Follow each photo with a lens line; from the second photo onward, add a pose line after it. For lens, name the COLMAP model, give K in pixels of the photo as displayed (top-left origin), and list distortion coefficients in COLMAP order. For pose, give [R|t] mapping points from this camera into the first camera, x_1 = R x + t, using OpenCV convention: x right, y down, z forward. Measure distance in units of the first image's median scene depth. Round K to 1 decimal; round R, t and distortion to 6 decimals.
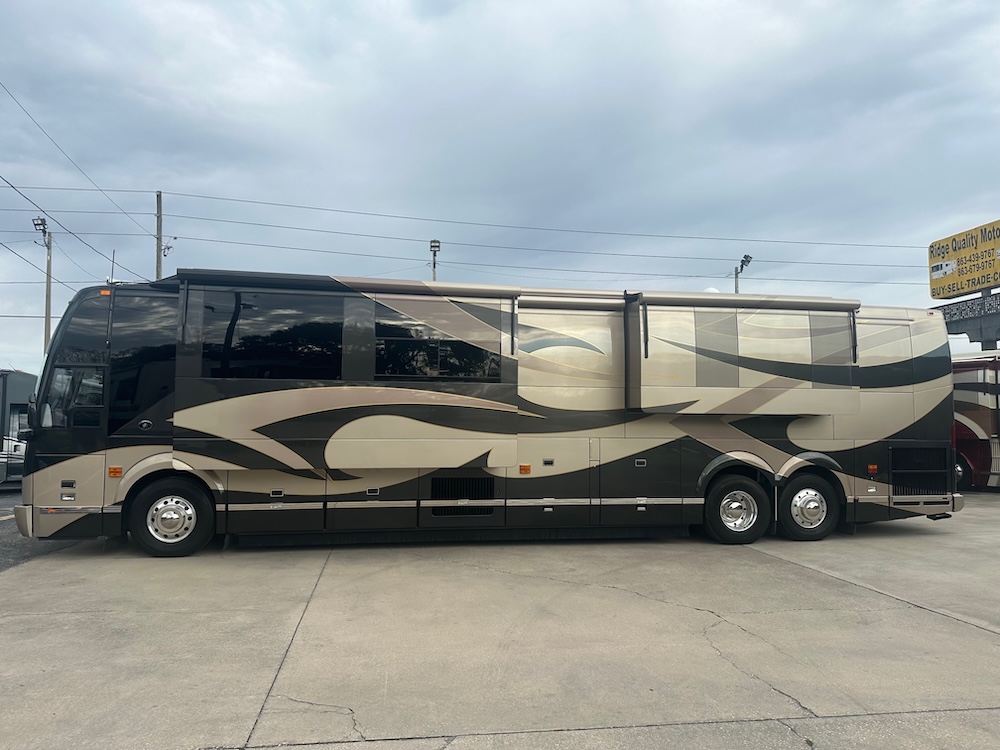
lens RADIAL K [[684.8, 0, 500.0], [0, 684.8, 375.0], [0, 0, 1]] dist [0.036117, -0.044822]
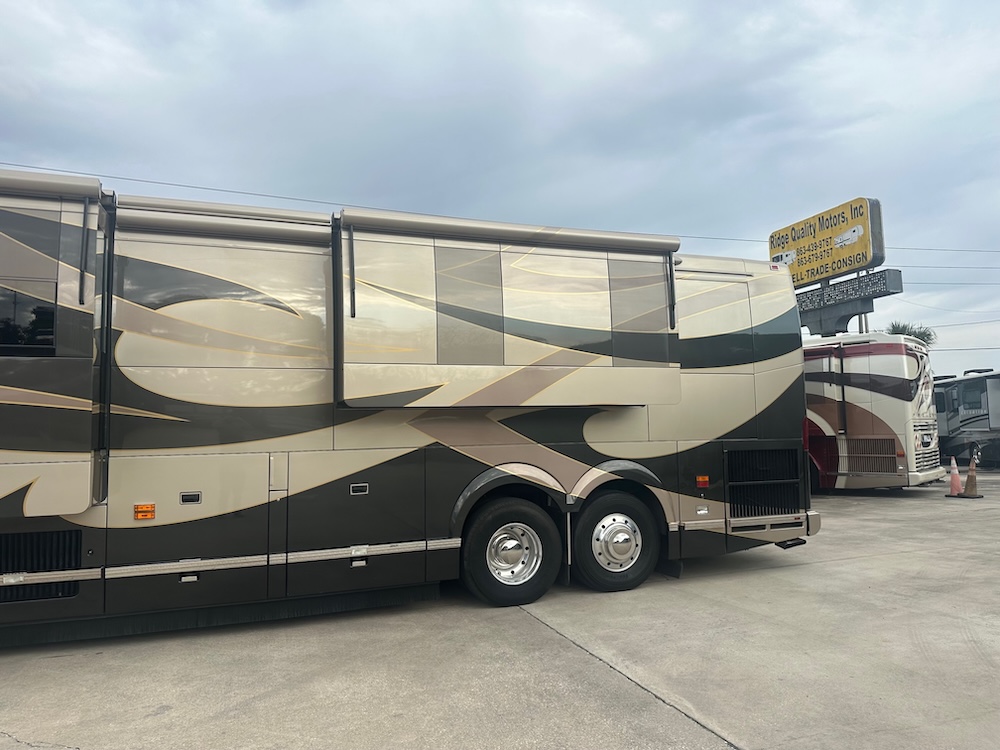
lens RADIAL K [[684.3, 0, 487.7], [0, 684.3, 370.9], [0, 0, 1]] dist [0.118634, -0.207951]
pose [[0.985609, -0.011759, 0.168630, 0.216350], [0.014735, 0.999757, -0.016410, 0.032751], [-0.168396, 0.018658, 0.985543, 0.353814]]
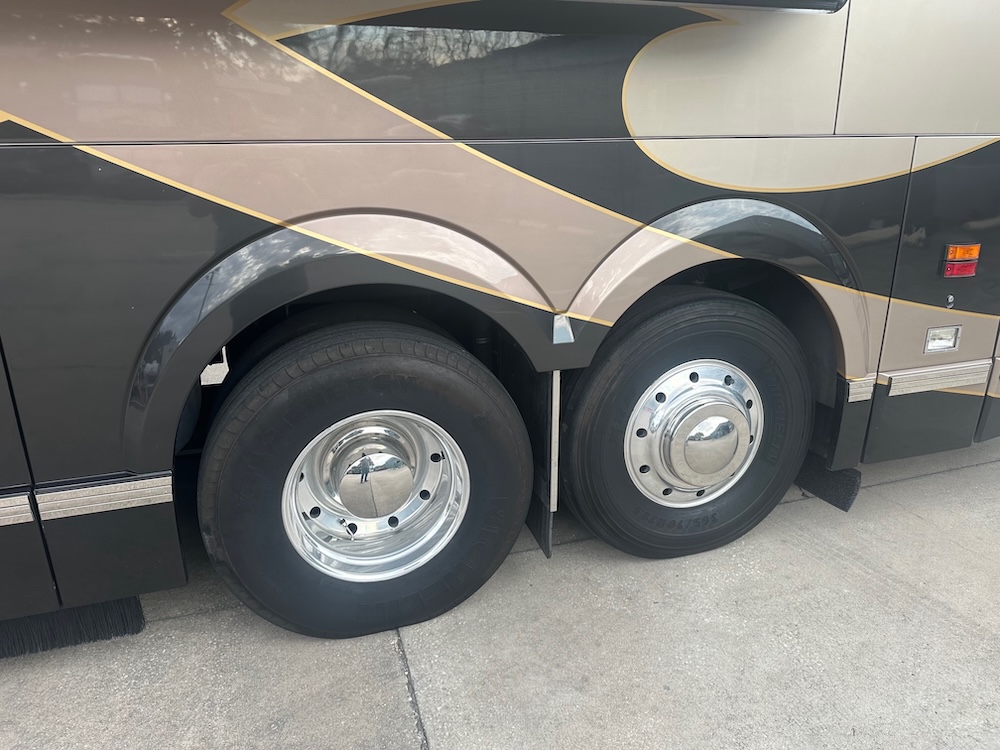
lens RADIAL K [[687.3, 0, 494.6], [0, 687.3, 372.2], [0, 0, 1]] dist [0.032957, -0.037165]
pose [[0.992143, -0.061716, 0.108829, 0.369785], [0.017868, 0.930842, 0.364984, 0.086008], [-0.123829, -0.360172, 0.924631, 0.829578]]
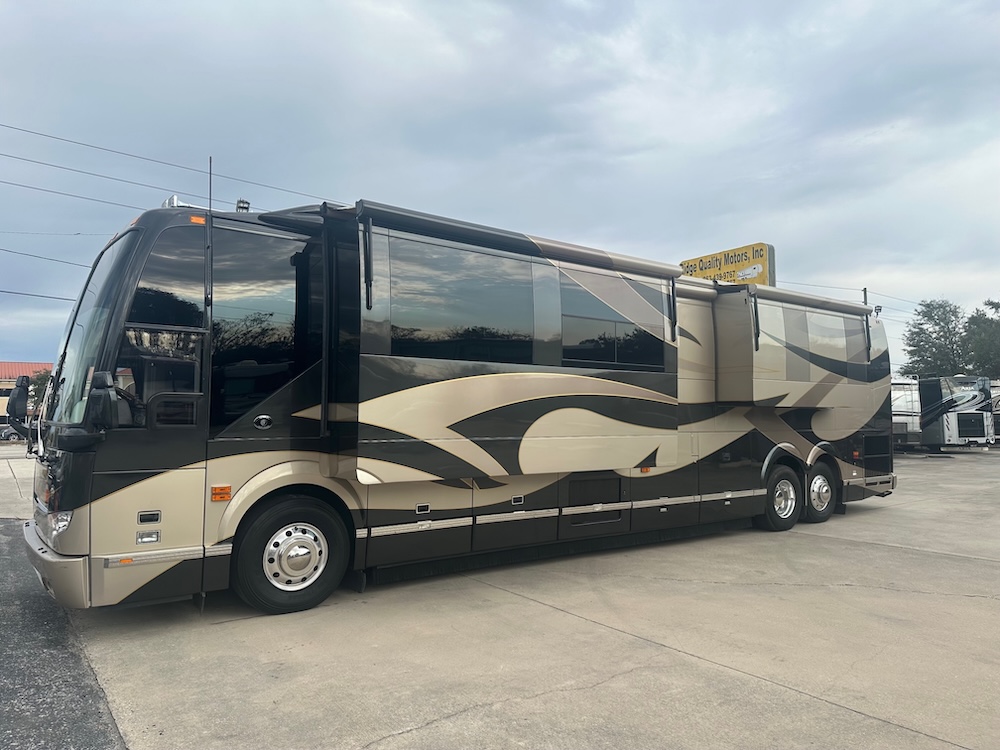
lens RADIAL K [[687.3, 0, 494.6], [0, 687.3, 372.2], [0, 0, 1]] dist [0.032957, -0.037165]
pose [[0.897384, 0.023468, 0.440626, -0.534150], [-0.026719, 0.999642, 0.001175, 0.014512], [-0.440441, -0.012827, 0.897690, 0.252838]]
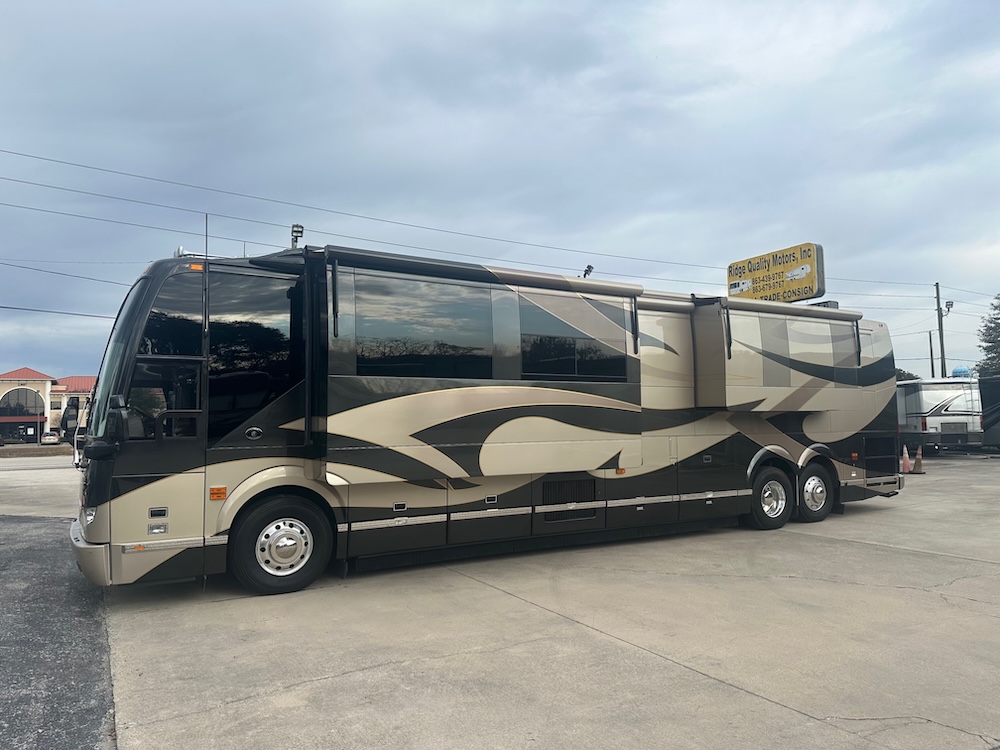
lens RADIAL K [[684.8, 0, 500.0], [0, 684.8, 375.0], [0, 0, 1]] dist [0.036117, -0.044822]
pose [[0.936692, 0.005854, 0.350106, -0.460745], [-0.006158, 0.999981, -0.000243, 0.001969], [-0.350101, -0.001928, 0.936710, 0.122466]]
